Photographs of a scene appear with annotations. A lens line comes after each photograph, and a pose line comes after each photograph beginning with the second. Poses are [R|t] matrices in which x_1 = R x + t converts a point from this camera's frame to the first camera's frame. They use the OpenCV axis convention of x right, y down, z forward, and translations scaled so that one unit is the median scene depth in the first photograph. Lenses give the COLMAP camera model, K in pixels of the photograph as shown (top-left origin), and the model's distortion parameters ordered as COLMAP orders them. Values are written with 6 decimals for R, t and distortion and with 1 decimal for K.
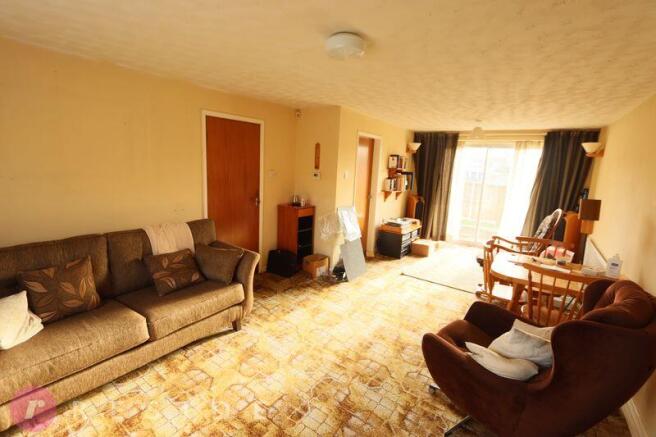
lens RADIAL K [[300.6, 0, 328.0], [0, 300.6, 218.5], [0, 0, 1]] dist [-0.001336, -0.000058]
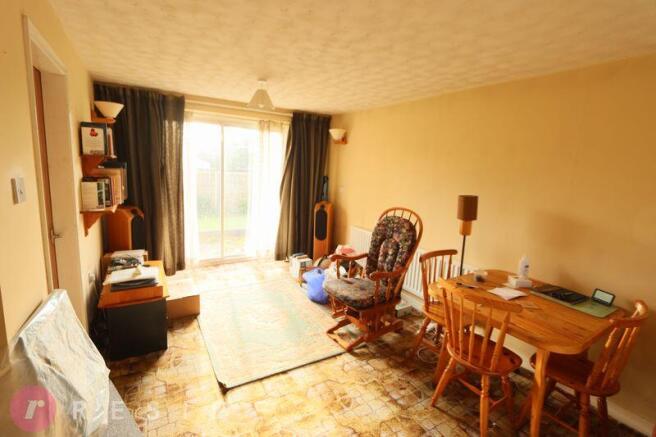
lens RADIAL K [[300.6, 0, 328.0], [0, 300.6, 218.5], [0, 0, 1]] dist [-0.001336, -0.000058]
pose [[0.420912, -0.183627, 0.888321, -0.034154], [0.135162, 0.981060, 0.138754, -0.091601], [-0.896975, 0.061664, 0.437759, 0.515132]]
